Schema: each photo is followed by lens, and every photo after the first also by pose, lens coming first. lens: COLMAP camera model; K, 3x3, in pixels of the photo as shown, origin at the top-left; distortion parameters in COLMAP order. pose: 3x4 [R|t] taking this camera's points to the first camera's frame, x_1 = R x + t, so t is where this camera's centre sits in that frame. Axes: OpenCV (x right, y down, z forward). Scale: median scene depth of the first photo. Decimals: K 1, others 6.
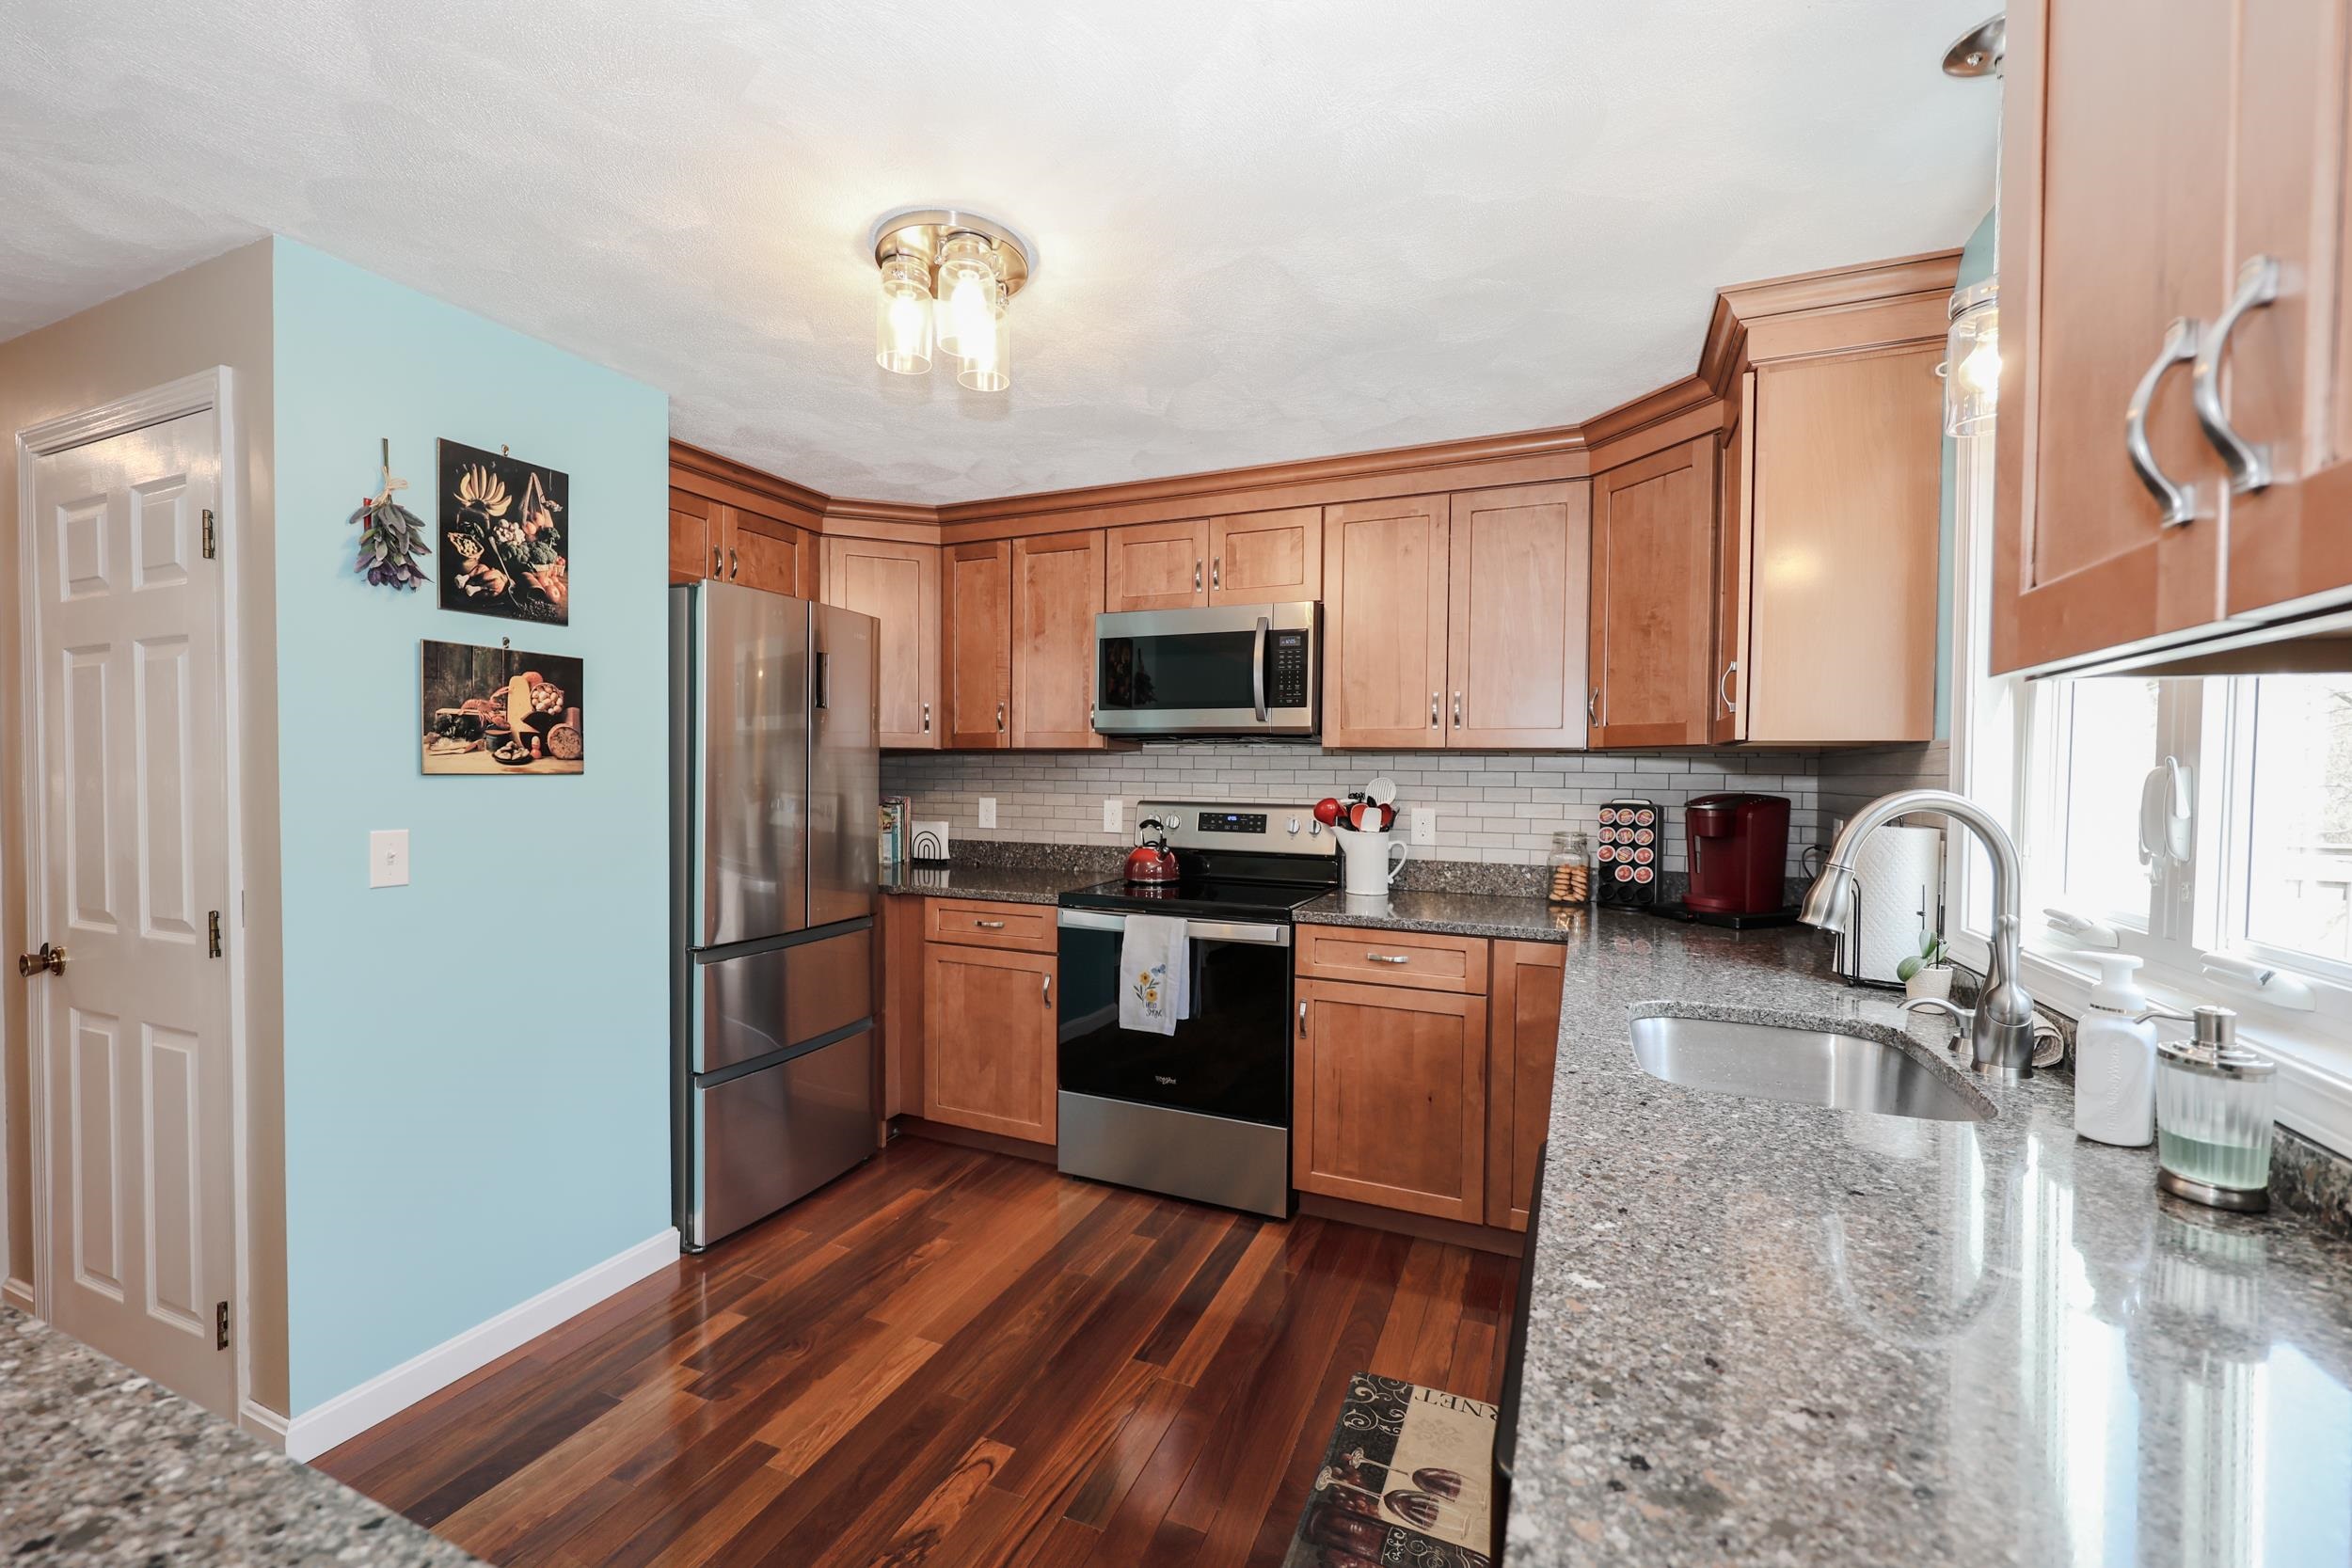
lens RADIAL K [[953.0, 0, 1159.2], [0, 953.0, 790.3], [0, 0, 1]] dist [0.001950, 0.000669]
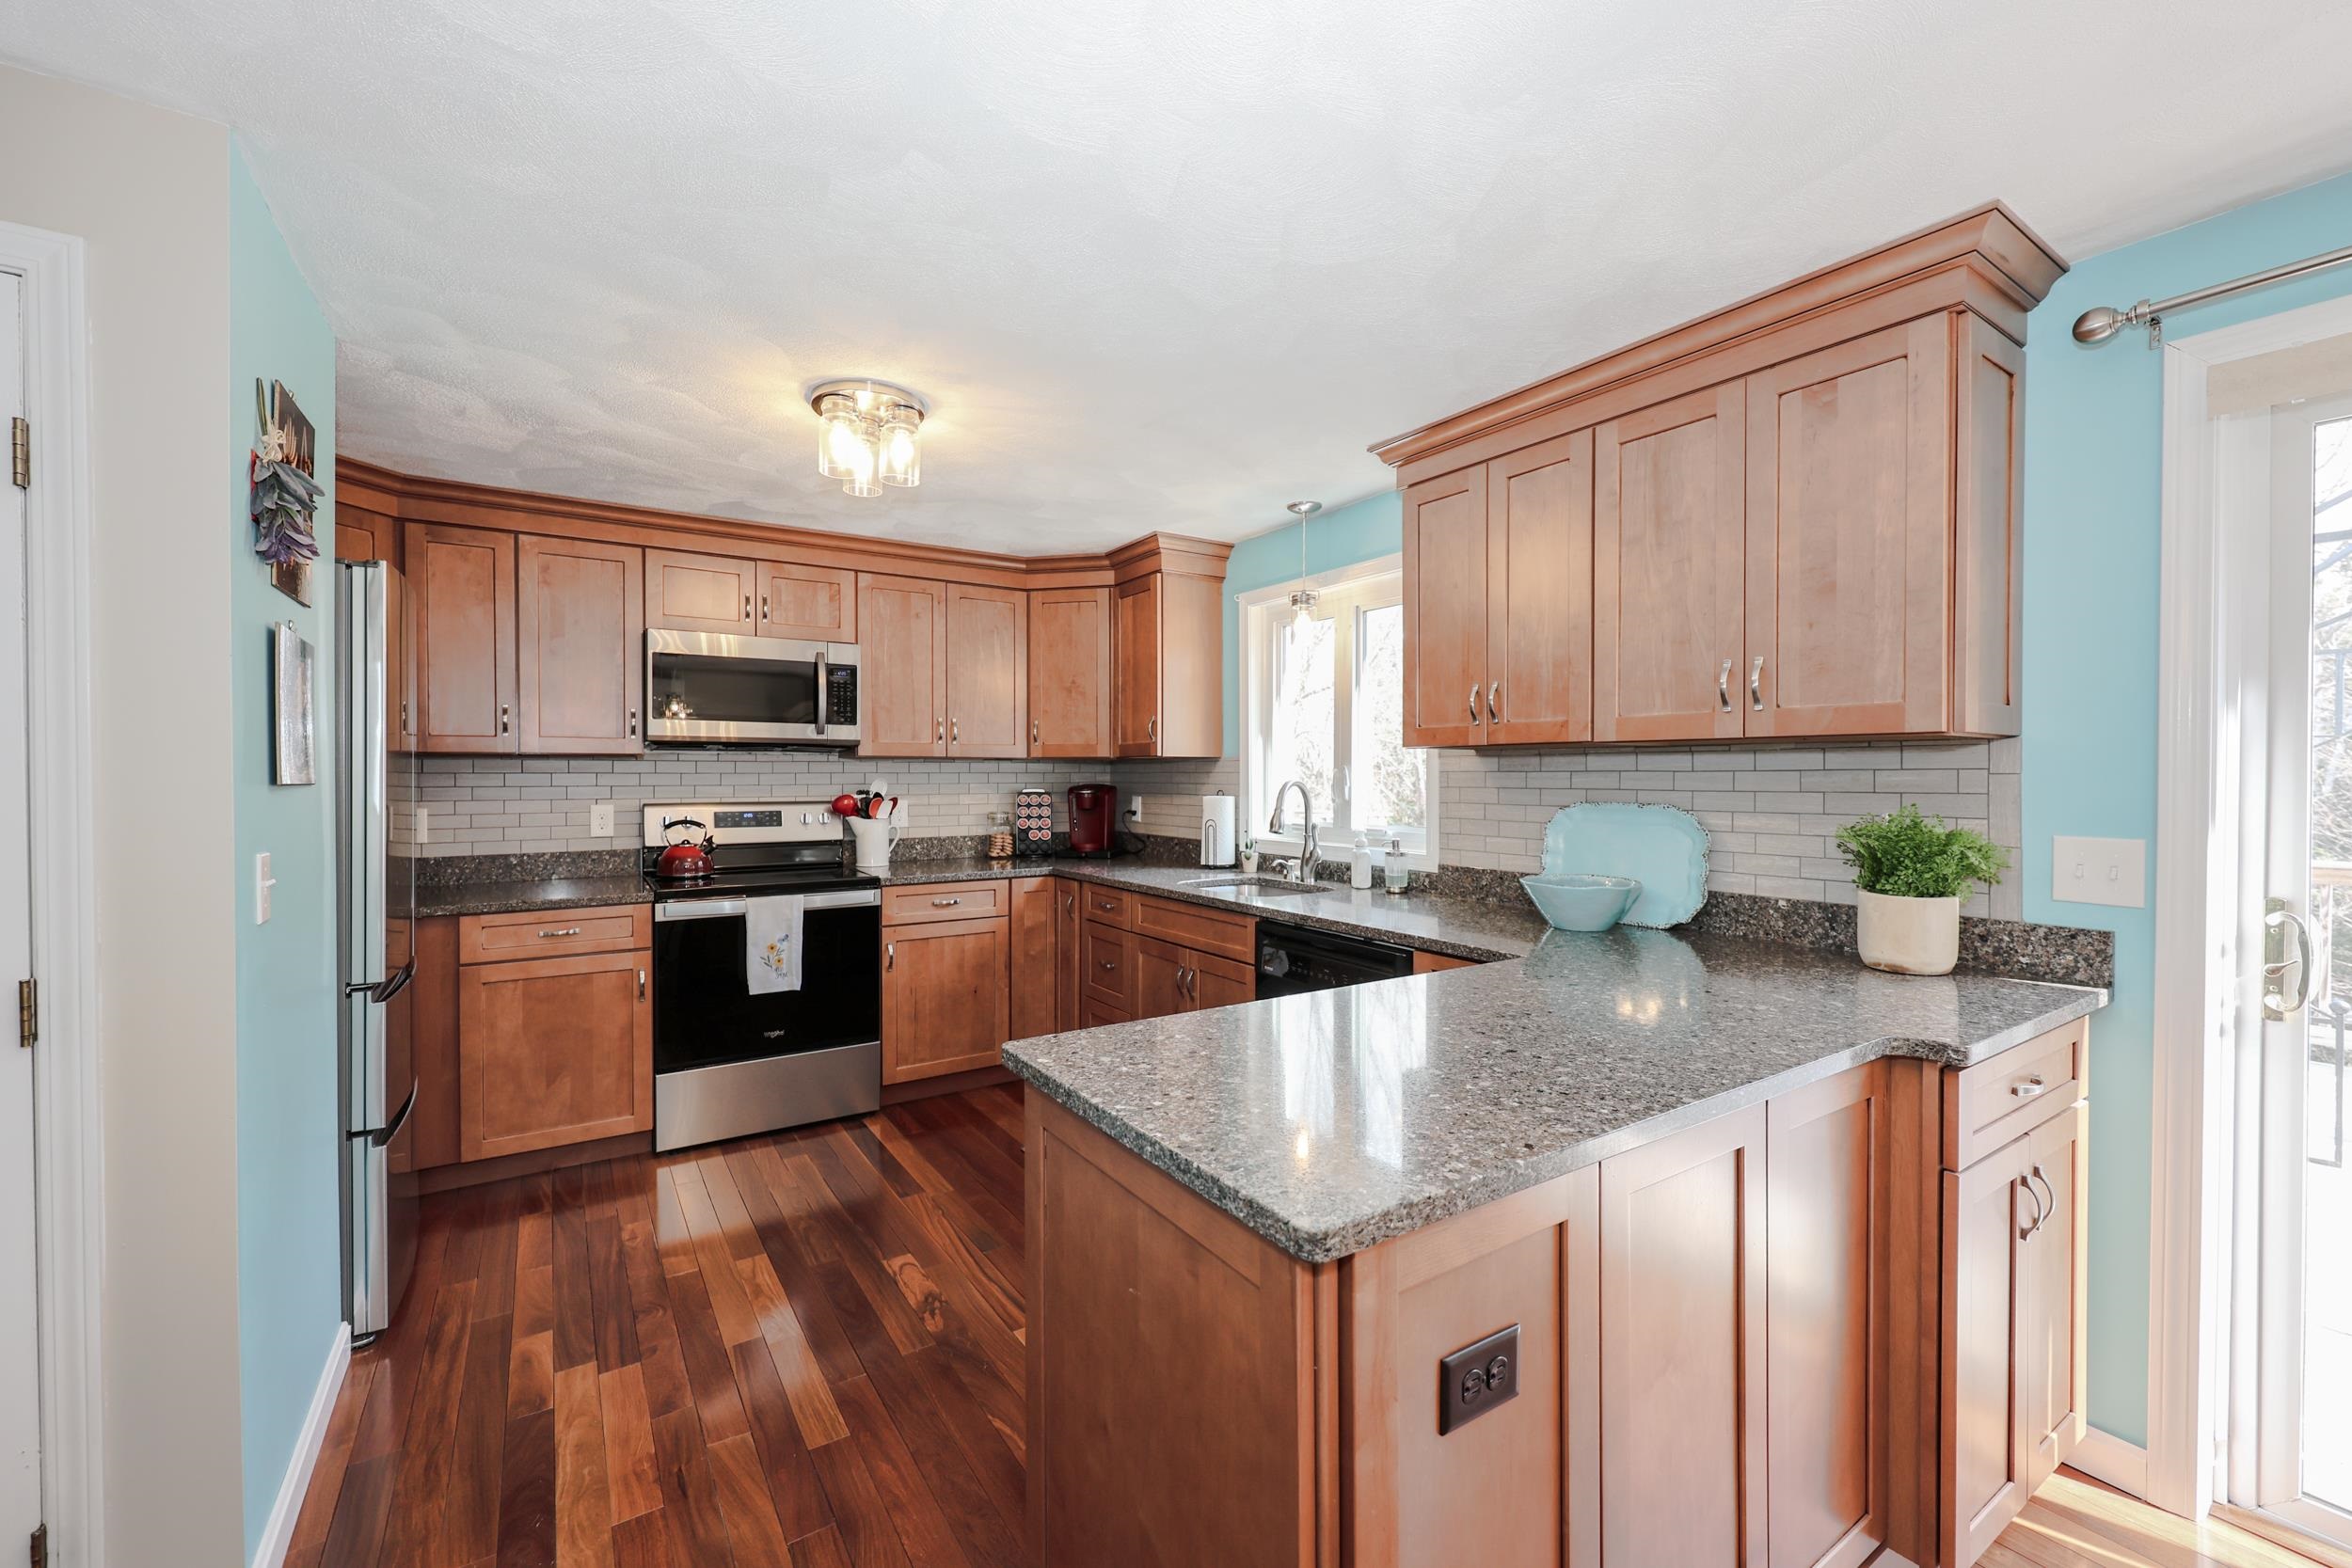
lens RADIAL K [[953.0, 0, 1165.7], [0, 953.0, 777.6], [0, 0, 1]] dist [0.001950, 0.000669]
pose [[0.548893, -0.013532, 0.835783, -0.716658], [0.024184, 0.999707, 0.000303, -0.005119], [-0.835543, 0.020046, 0.549060, -0.070574]]
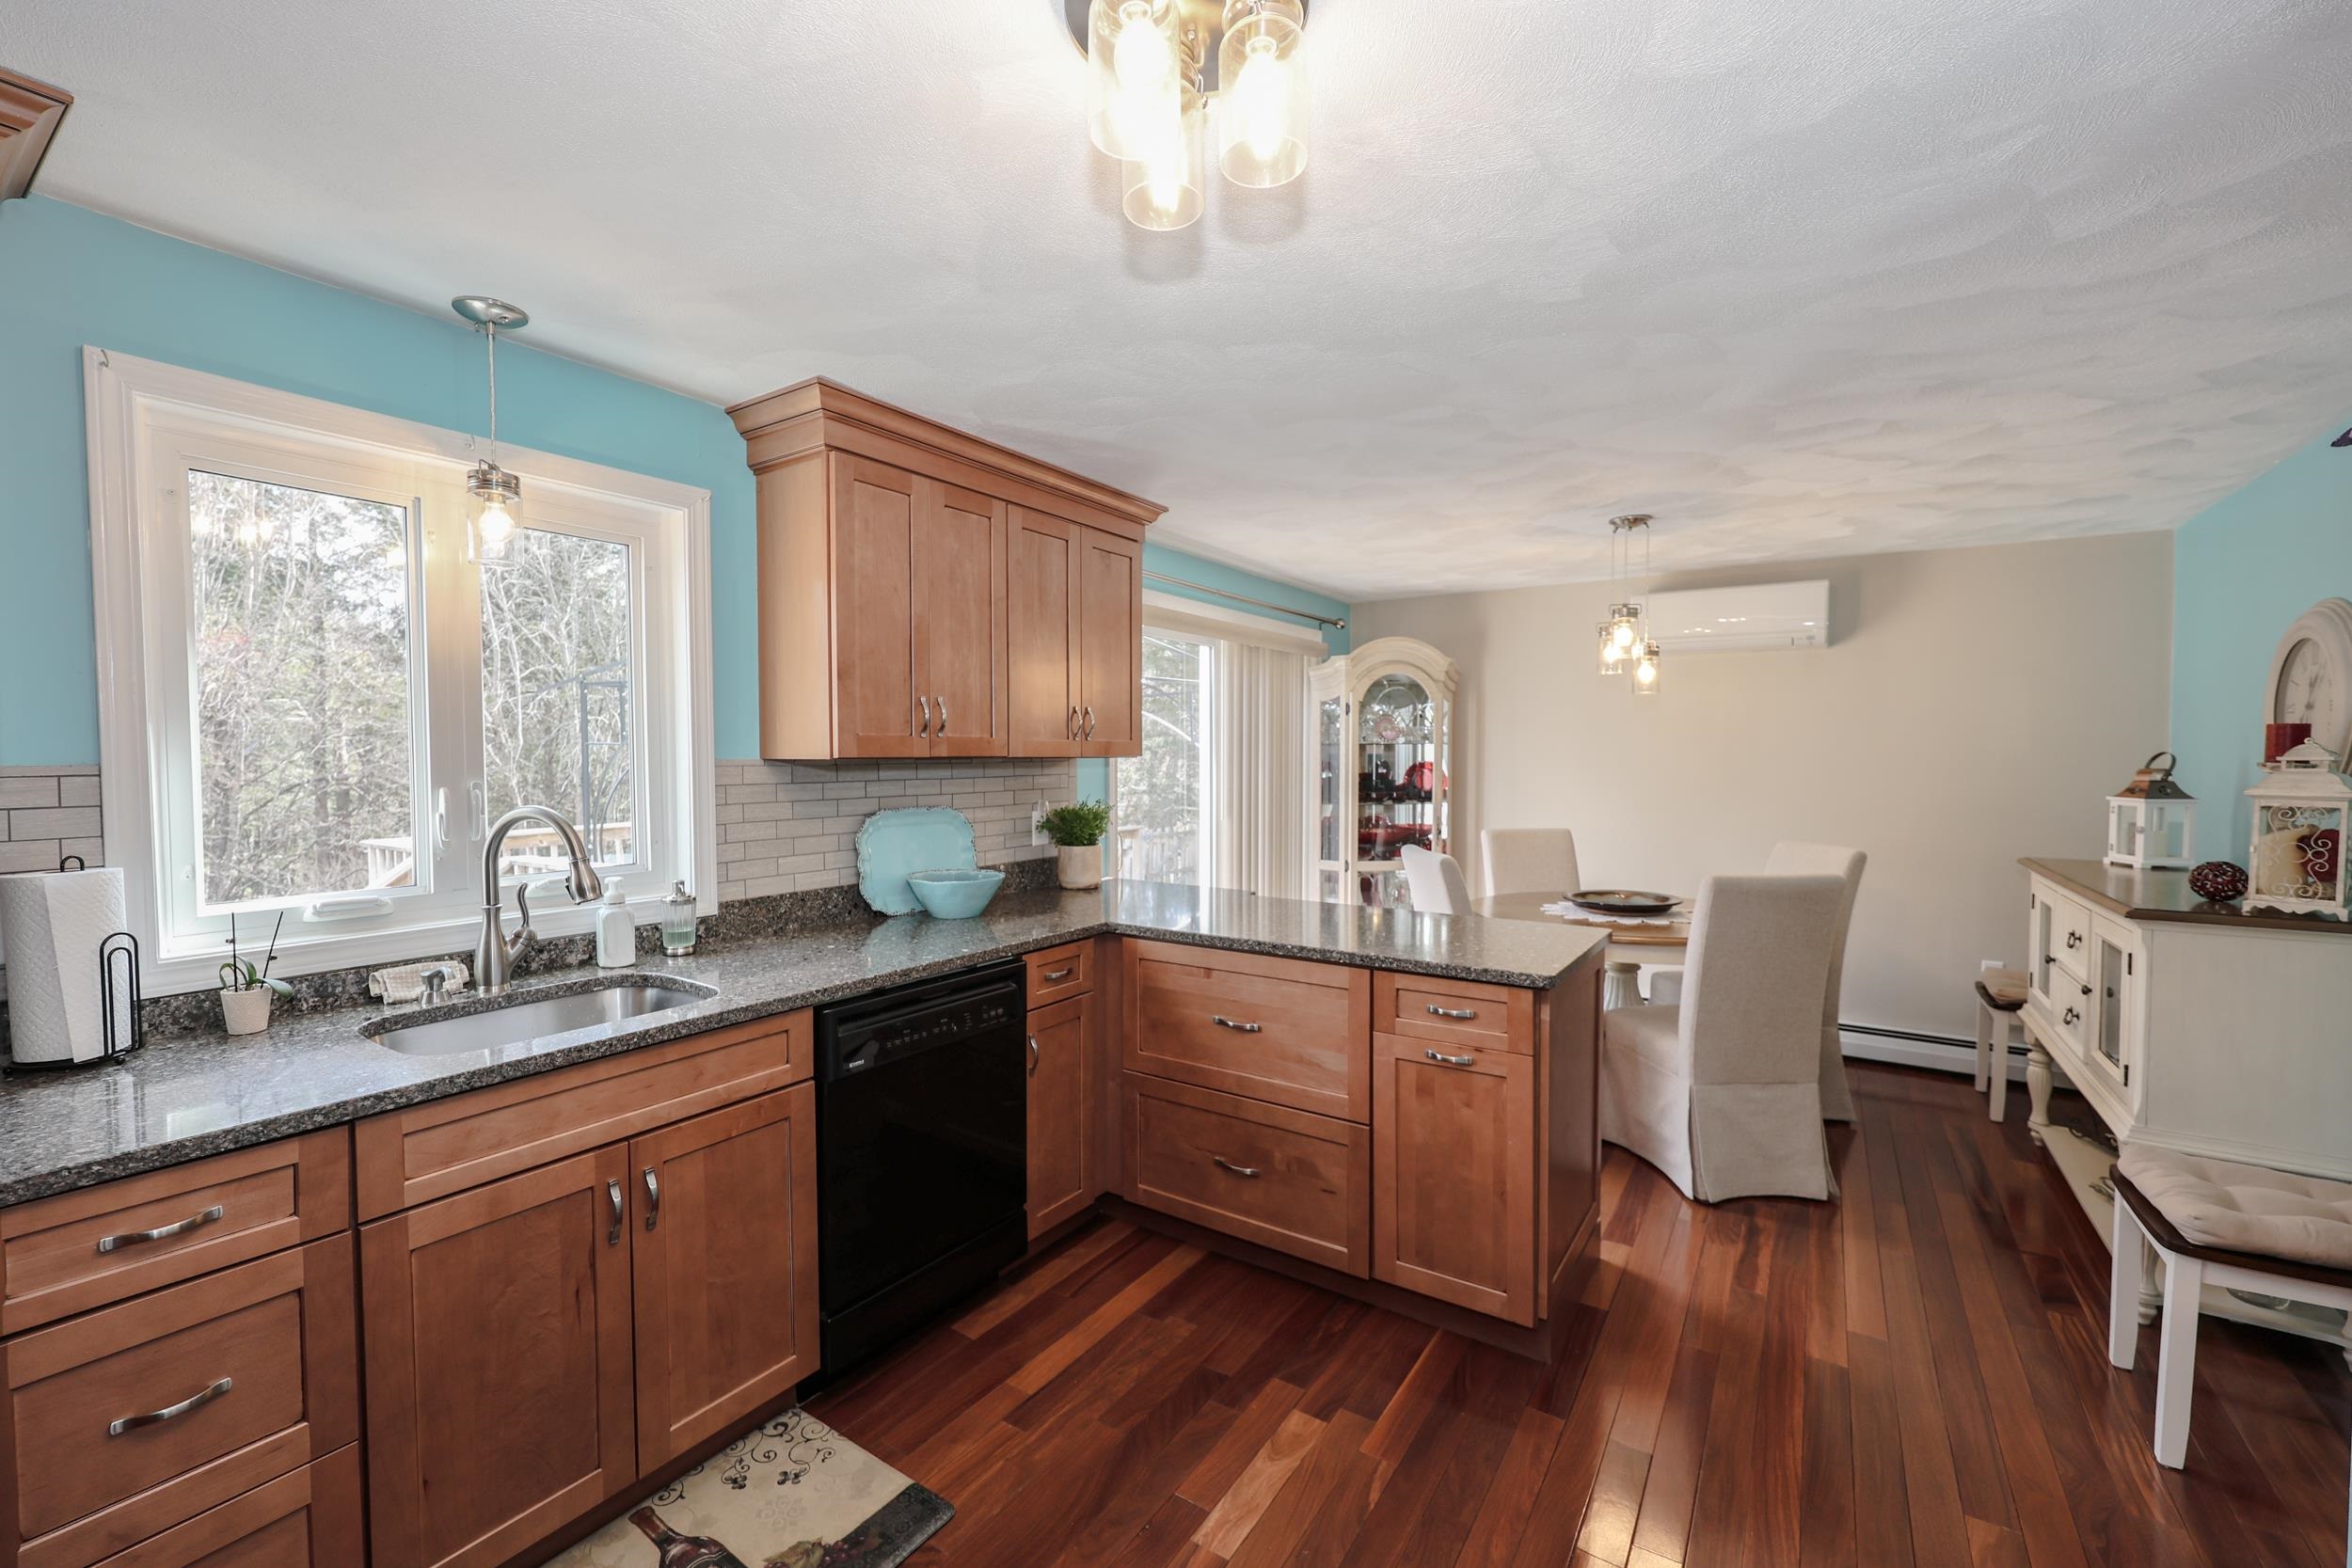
lens RADIAL K [[953.0, 0, 1183.3], [0, 953.0, 782.1], [0, 0, 1]] dist [0.001950, 0.000669]
pose [[-0.984555, -0.014609, 0.174467, -0.208744], [-0.005072, 0.998474, 0.054987, -0.055597], [-0.175004, 0.053253, -0.983127, 1.012640]]
